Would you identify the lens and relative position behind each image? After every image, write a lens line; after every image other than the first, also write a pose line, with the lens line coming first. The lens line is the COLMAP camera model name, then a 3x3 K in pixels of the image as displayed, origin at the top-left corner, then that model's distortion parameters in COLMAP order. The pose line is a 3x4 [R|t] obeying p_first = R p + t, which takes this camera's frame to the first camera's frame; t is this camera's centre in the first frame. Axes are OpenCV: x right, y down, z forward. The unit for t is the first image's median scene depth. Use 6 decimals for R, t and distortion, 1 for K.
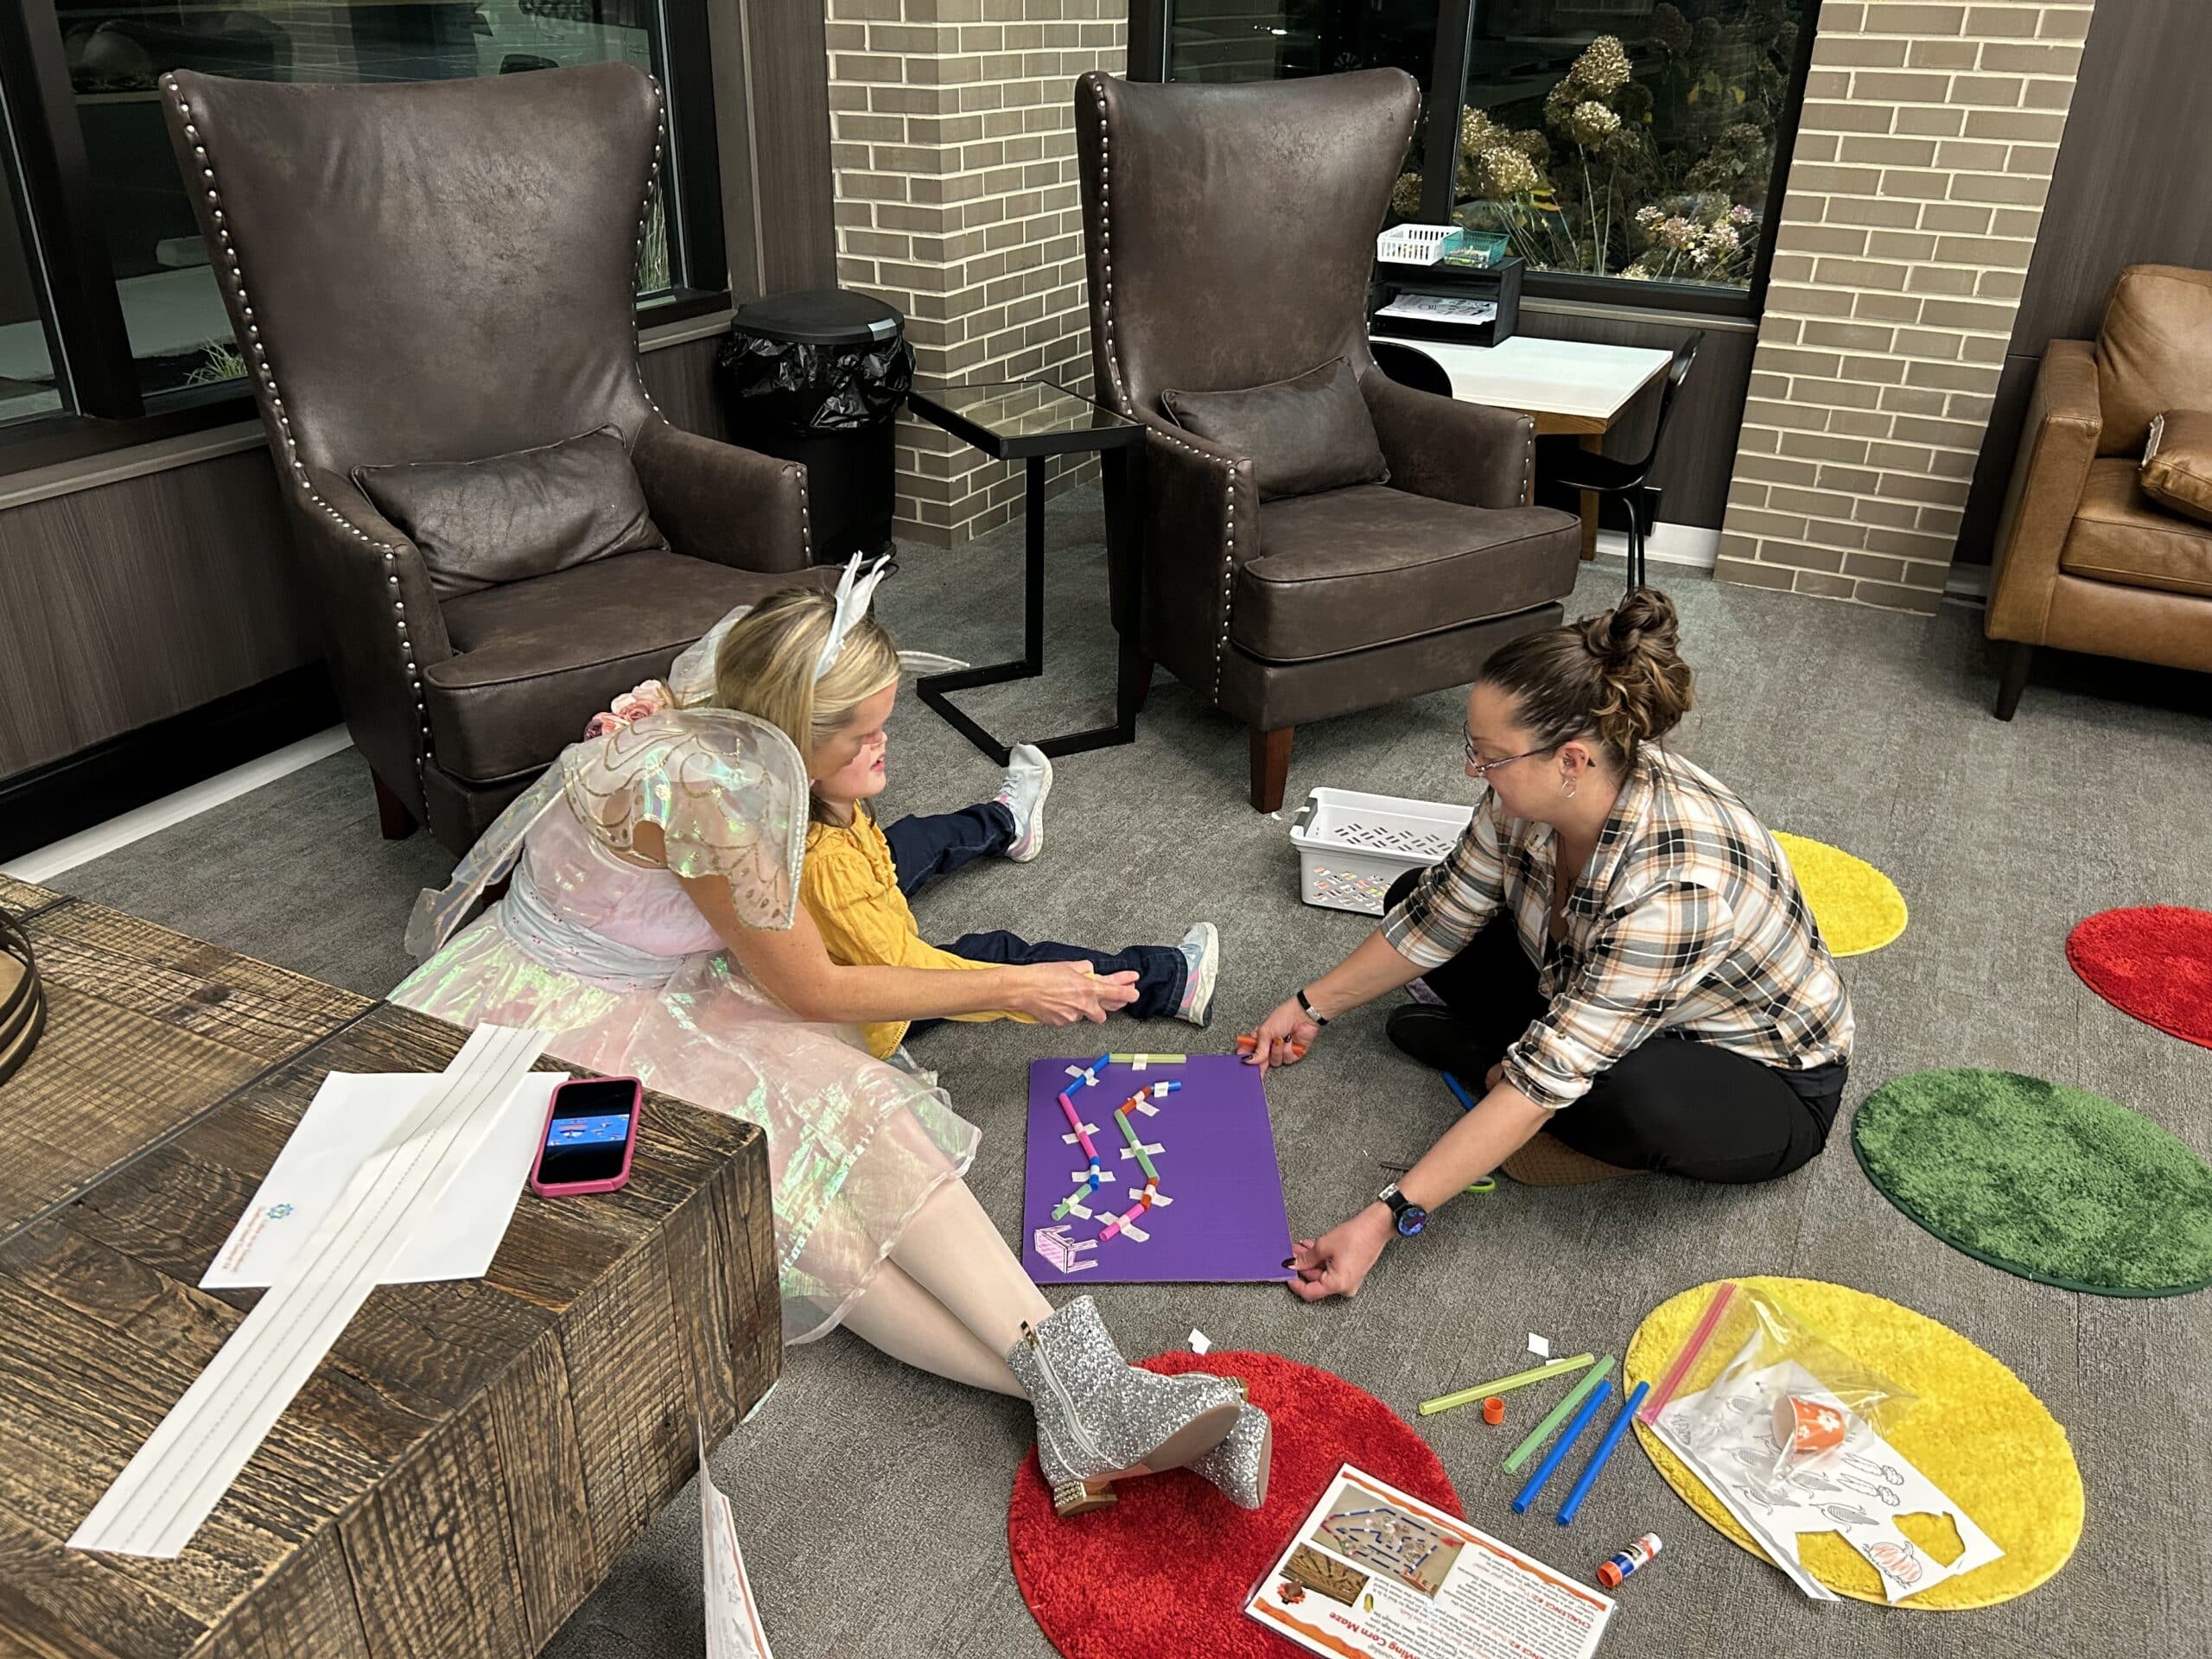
lens RADIAL K [[1658.8, 0, 1097.8], [0, 1658.8, 795.4], [0, 0, 1]] dist [0.059664, -0.075815]
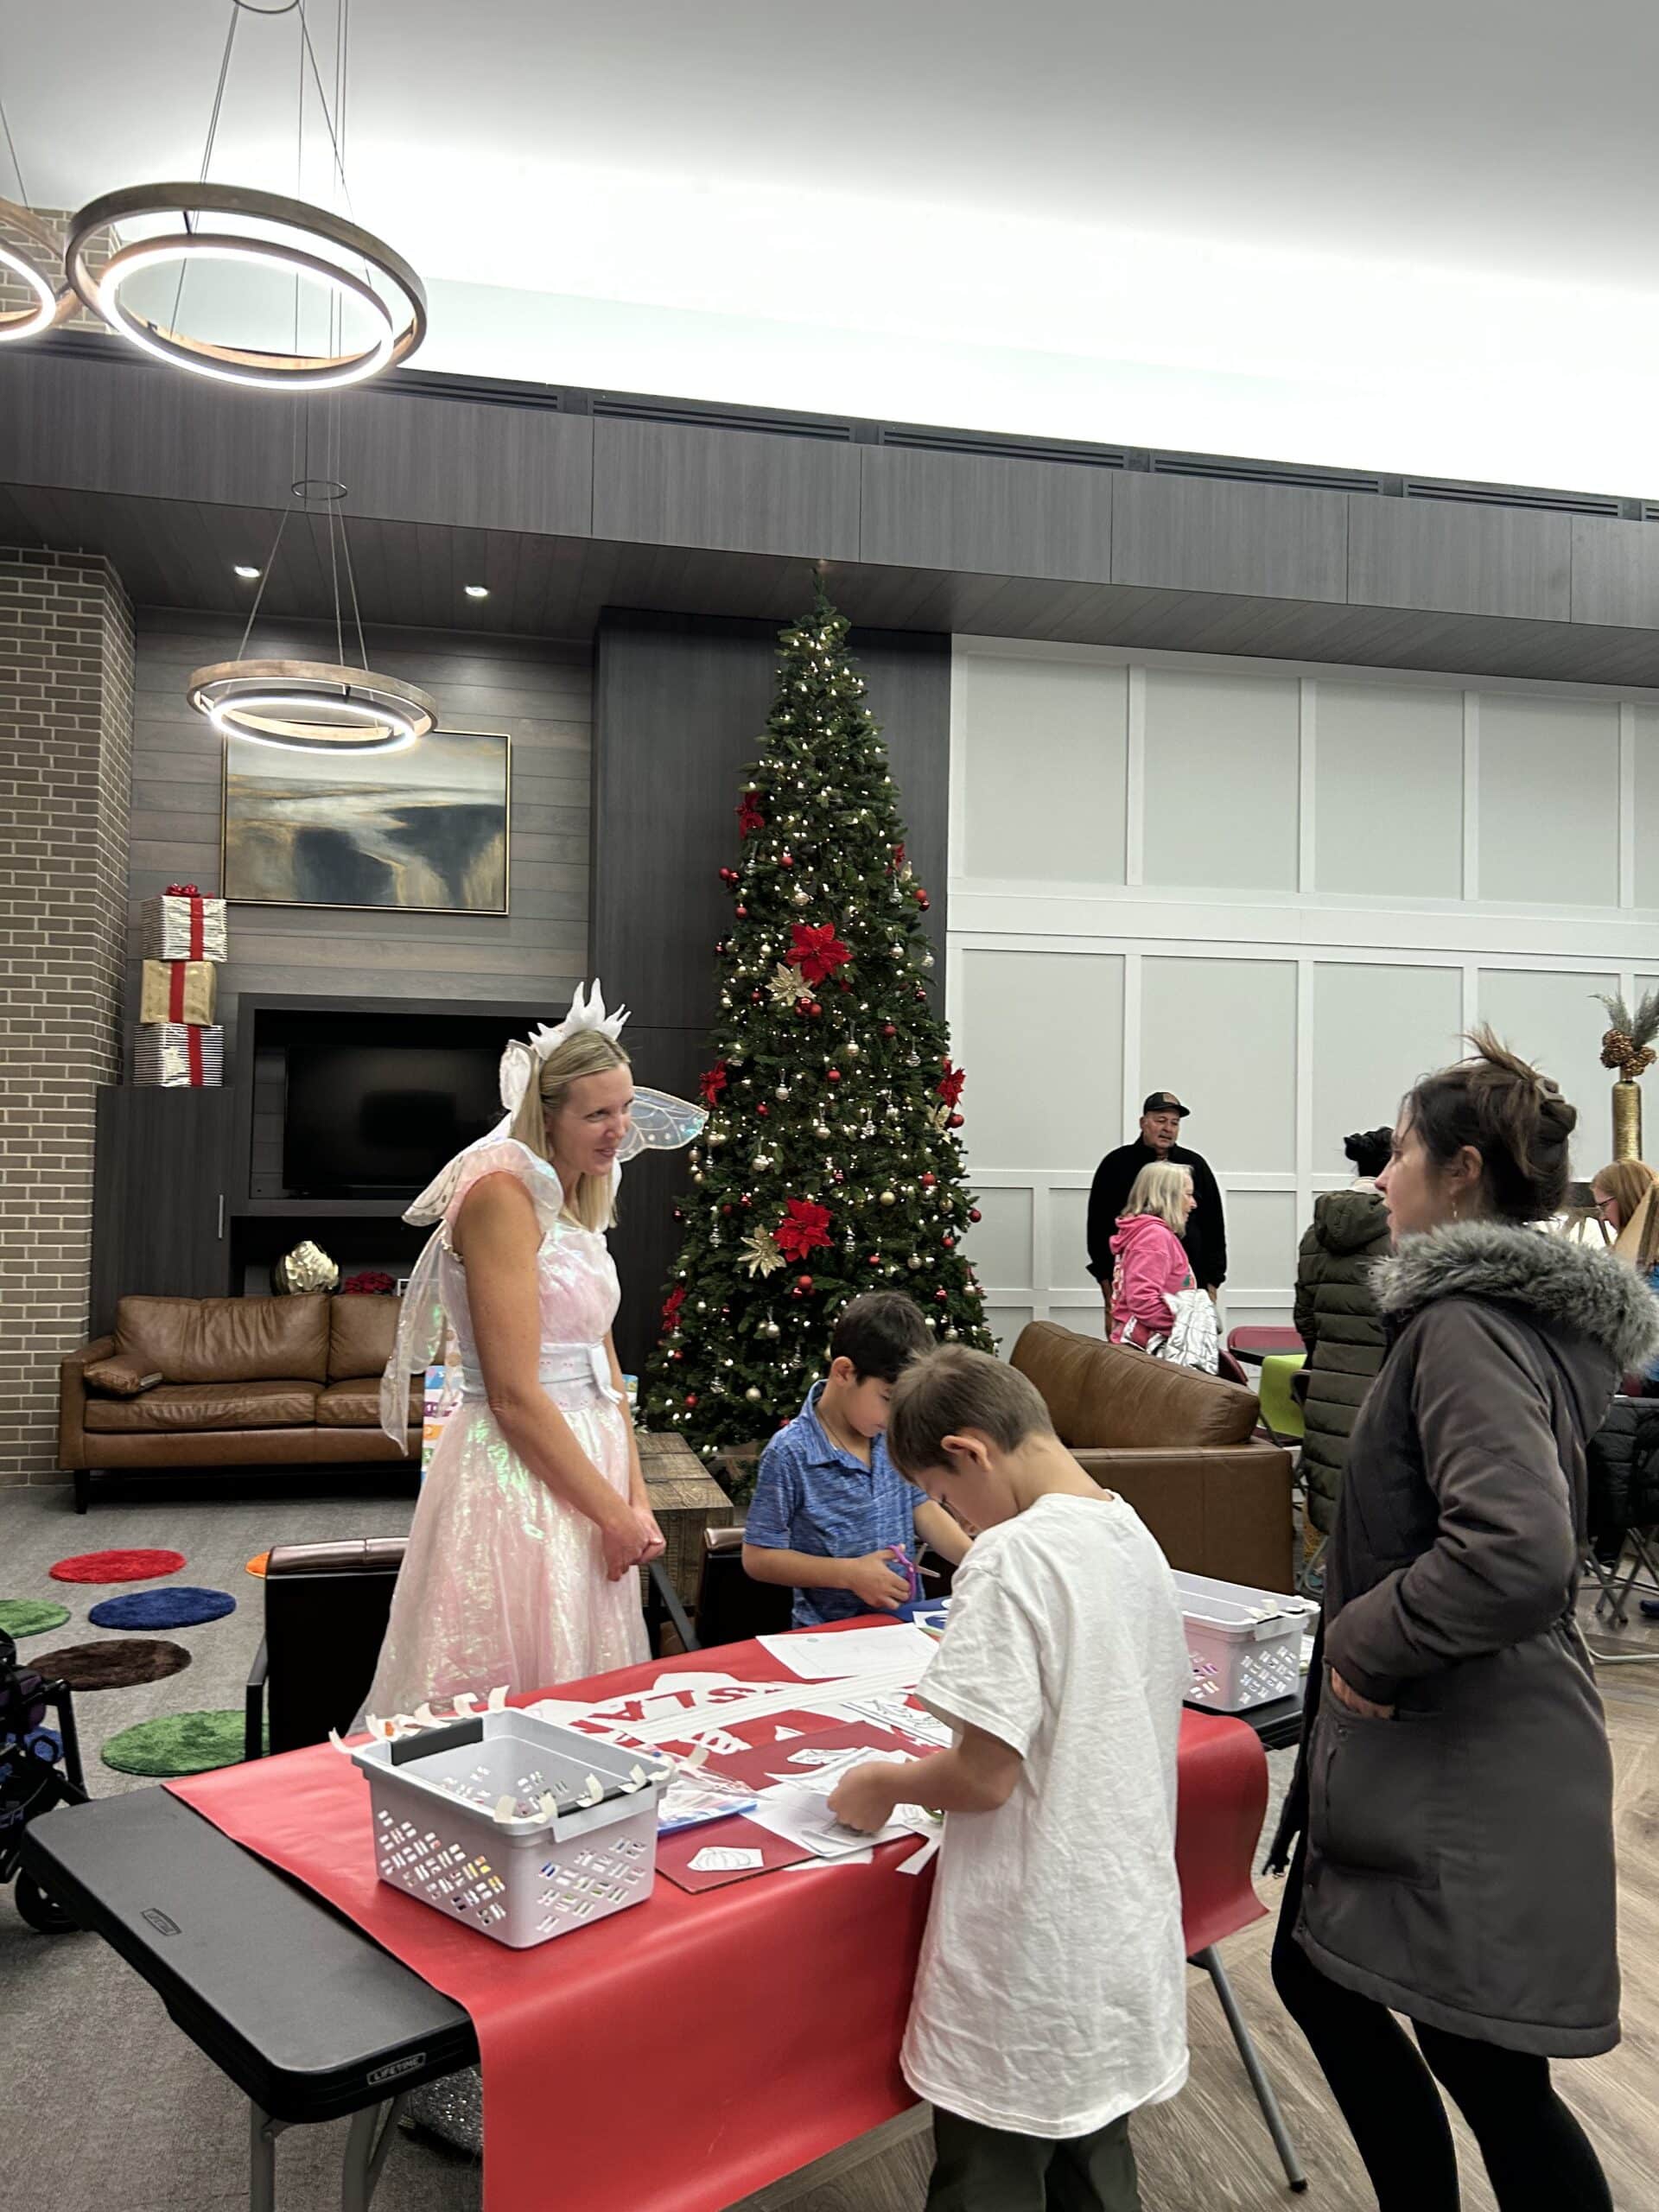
lens RADIAL K [[1658.8, 0, 798.1], [0, 1658.8, 1086.7], [0, 0, 1]] dist [0.059664, -0.075815]
pose [[0.777331, 0.018251, 0.628827, -0.045868], [0.278029, 0.886694, -0.369423, 0.411736], [-0.564319, 0.461996, 0.684181, -0.924108]]
